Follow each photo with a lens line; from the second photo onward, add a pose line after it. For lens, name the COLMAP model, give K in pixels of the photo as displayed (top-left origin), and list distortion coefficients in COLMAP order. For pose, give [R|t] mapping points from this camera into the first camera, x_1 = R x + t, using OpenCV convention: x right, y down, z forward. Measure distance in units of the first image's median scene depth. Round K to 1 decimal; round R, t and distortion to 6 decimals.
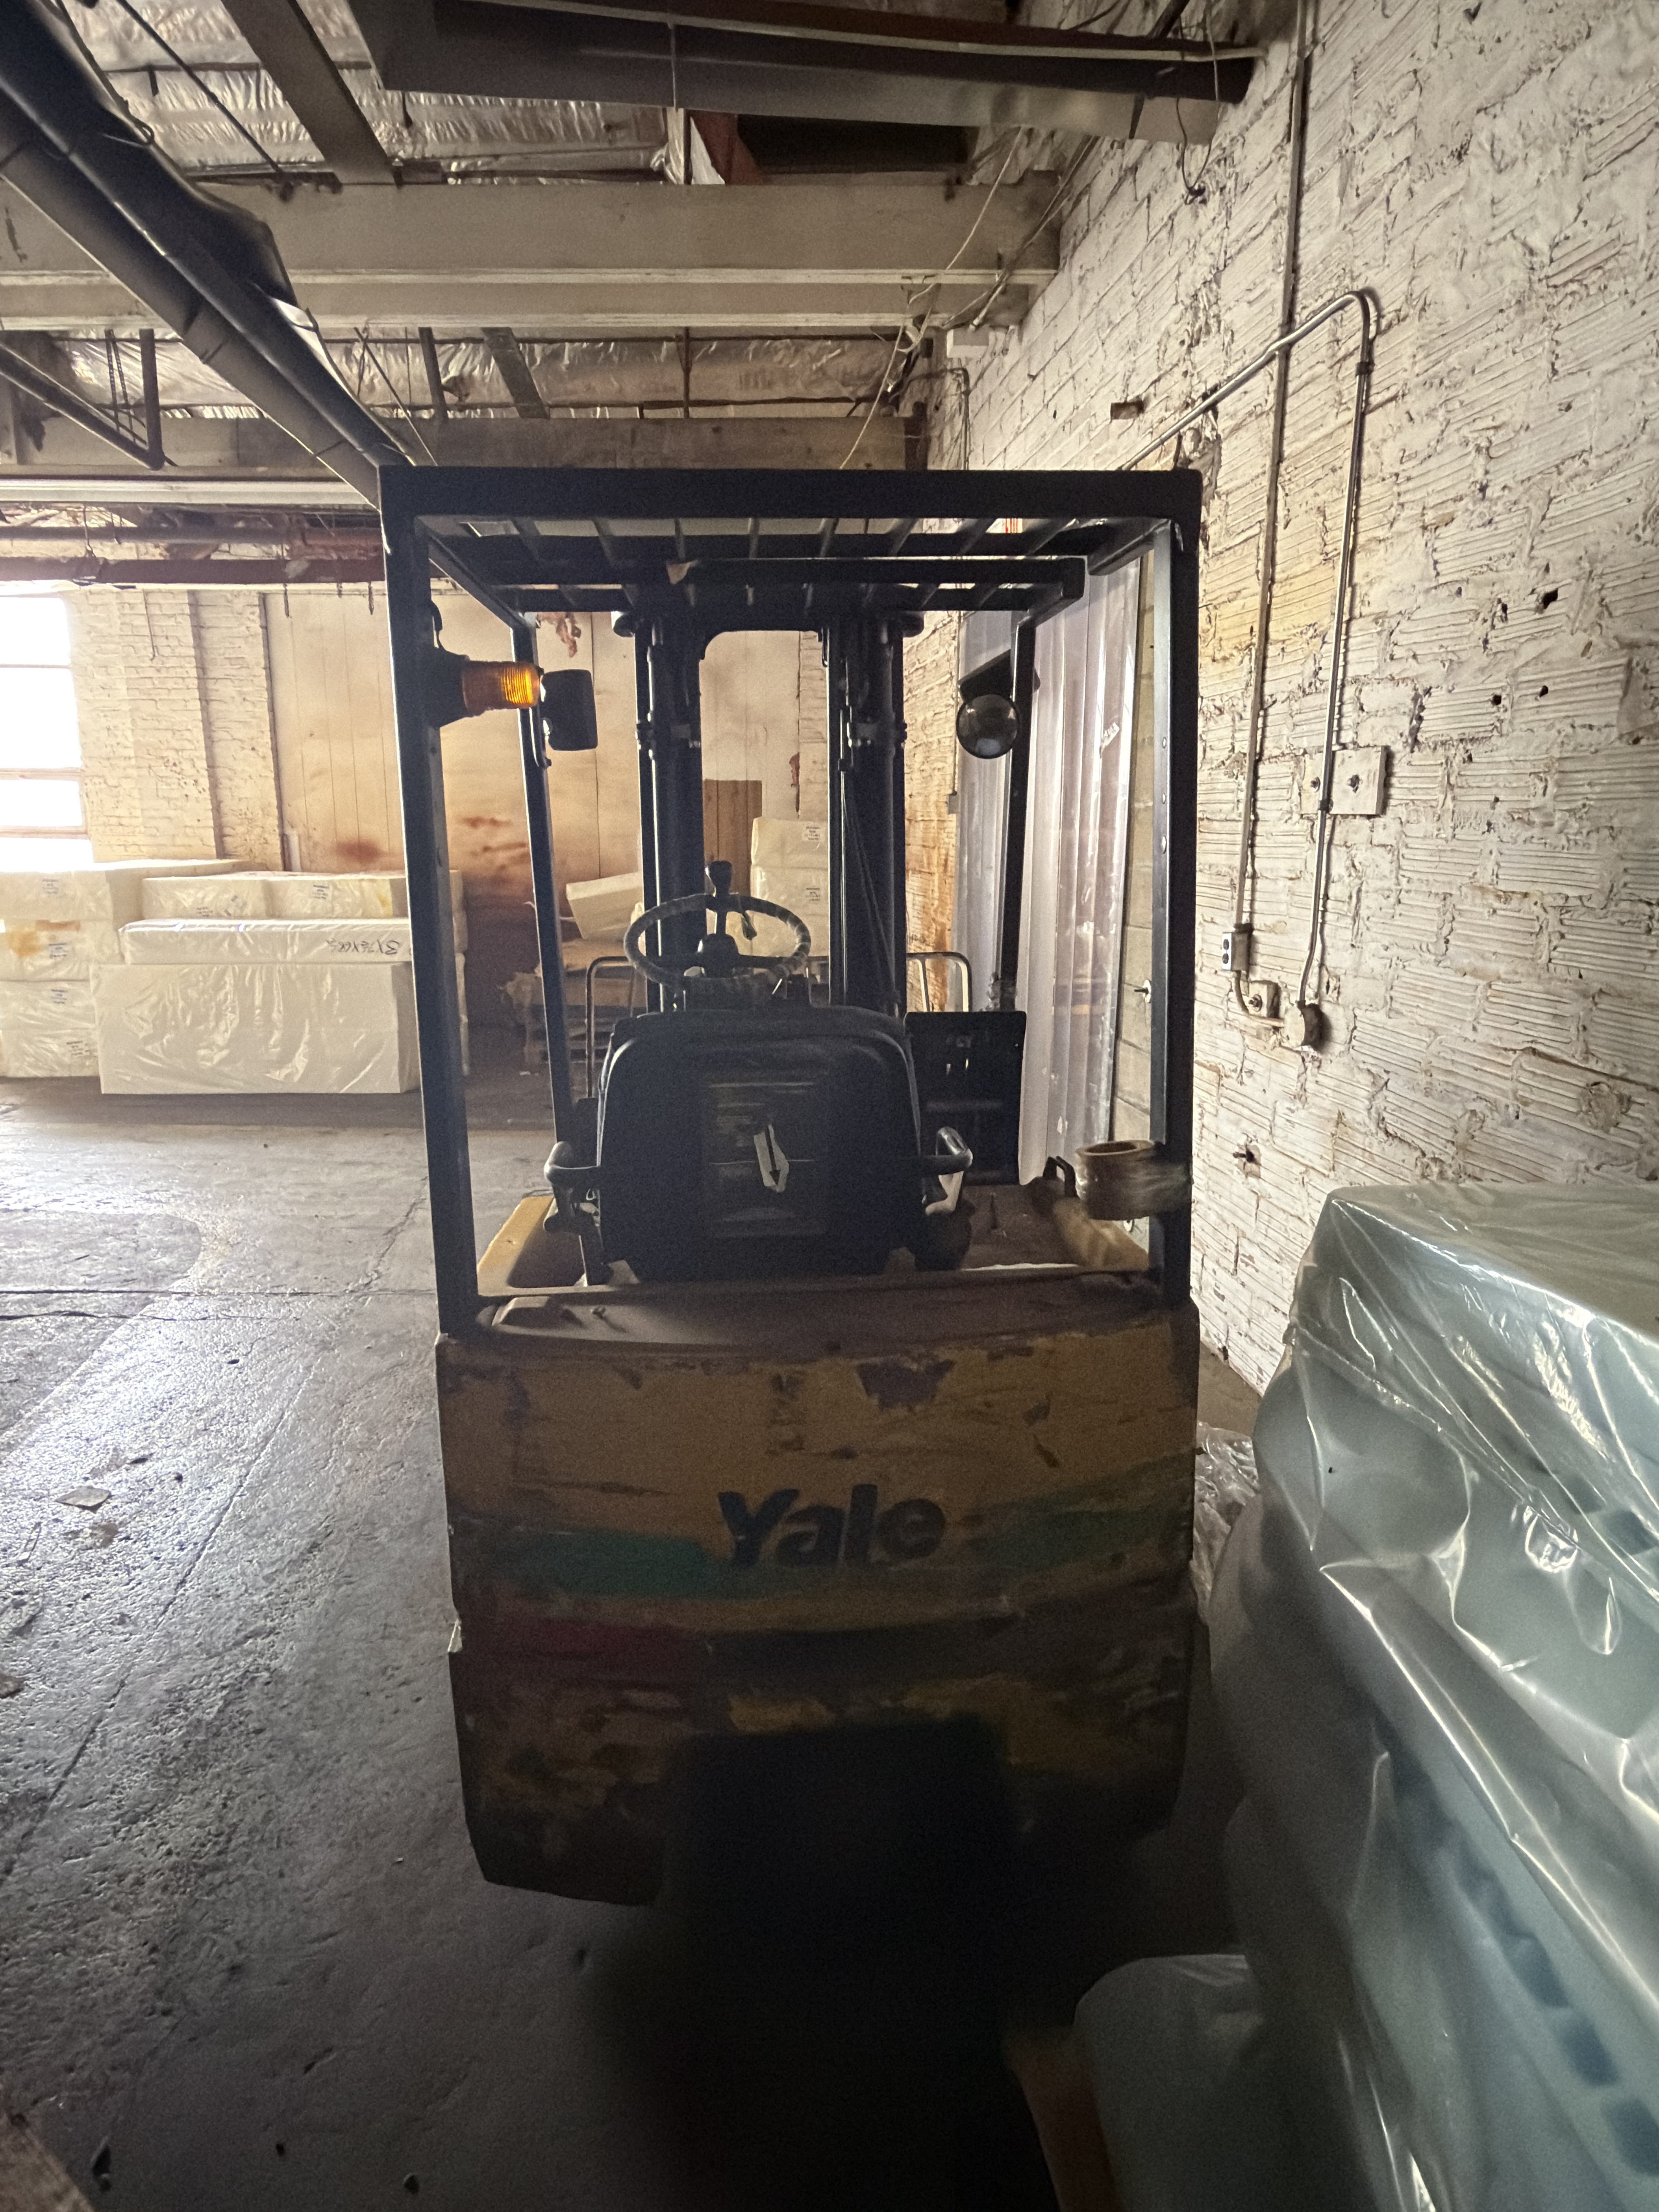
lens RADIAL K [[1265.1, 0, 826.9], [0, 1265.1, 1106.6], [0, 0, 1]] dist [-0.002339, 0.001238]
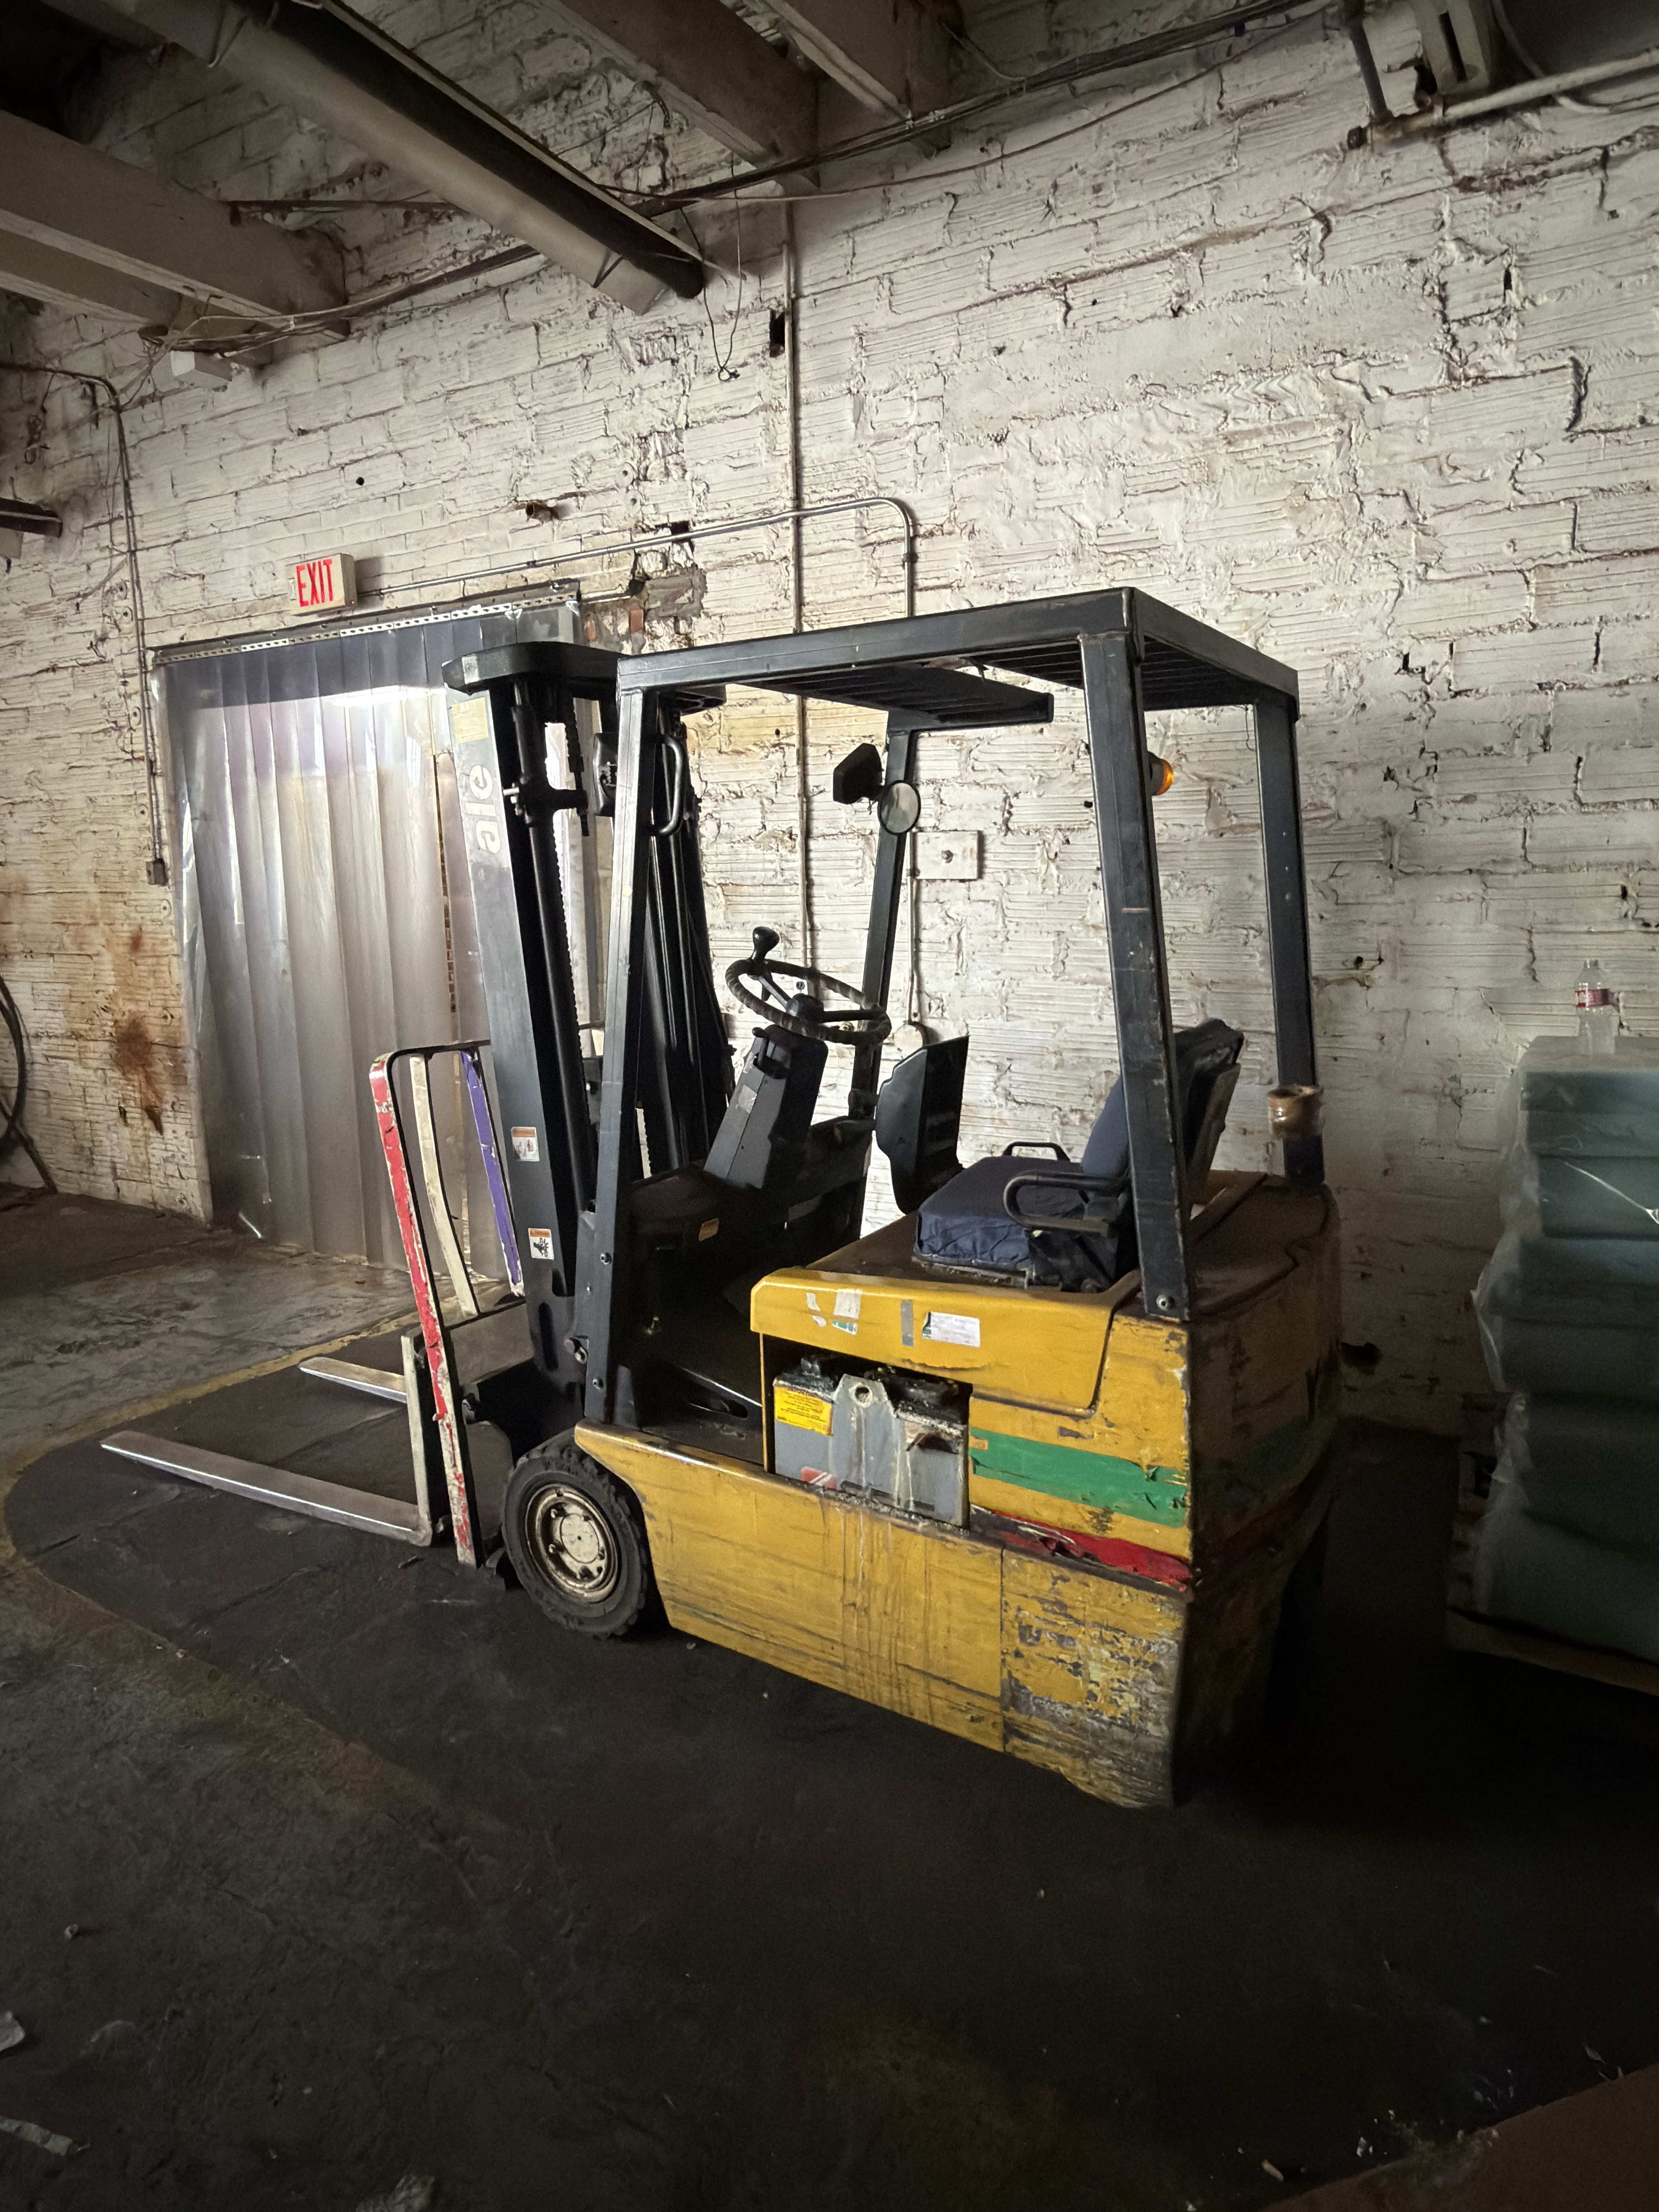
lens RADIAL K [[1265.1, 0, 835.4], [0, 1265.1, 1104.9], [0, 0, 1]] dist [-0.002339, 0.001238]
pose [[0.590732, -0.150091, 0.792786, -0.648995], [0.190193, 0.980762, 0.043959, -0.062370], [-0.784132, 0.124814, 0.607913, 0.245065]]
